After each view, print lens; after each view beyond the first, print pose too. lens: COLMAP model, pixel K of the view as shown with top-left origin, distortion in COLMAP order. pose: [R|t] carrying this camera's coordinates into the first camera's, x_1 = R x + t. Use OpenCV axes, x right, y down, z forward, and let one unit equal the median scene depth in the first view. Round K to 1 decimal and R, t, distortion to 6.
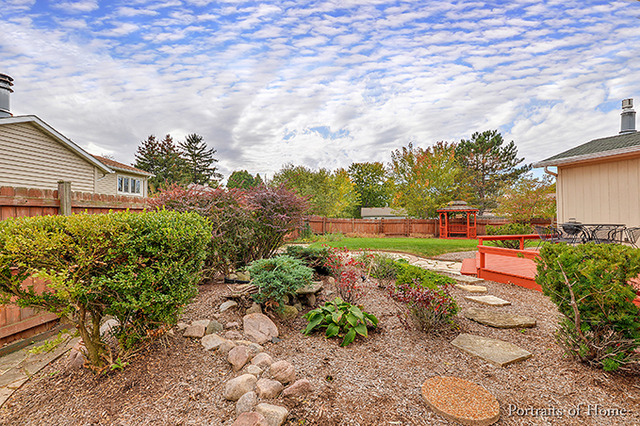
lens RADIAL K [[311.7, 0, 320.0], [0, 311.7, 213.0], [0, 0, 1]] dist [0.026654, 0.000054]
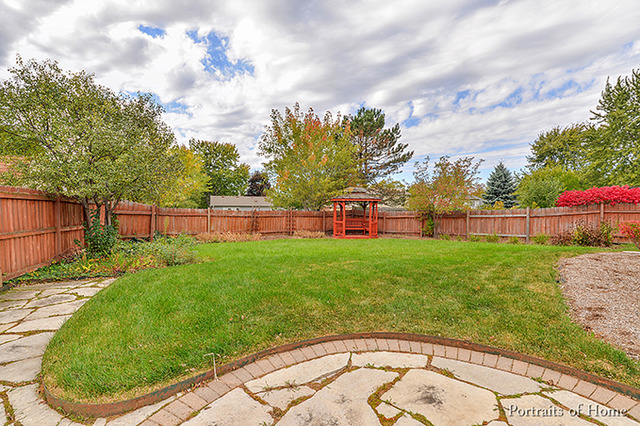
lens RADIAL K [[311.7, 0, 320.0], [0, 311.7, 213.0], [0, 0, 1]] dist [0.026654, 0.000054]
pose [[0.873250, 0.004823, 0.487249, -0.005684], [-0.016616, 0.999664, 0.019884, 0.007381], [-0.486989, -0.025460, 0.873037, 0.278904]]
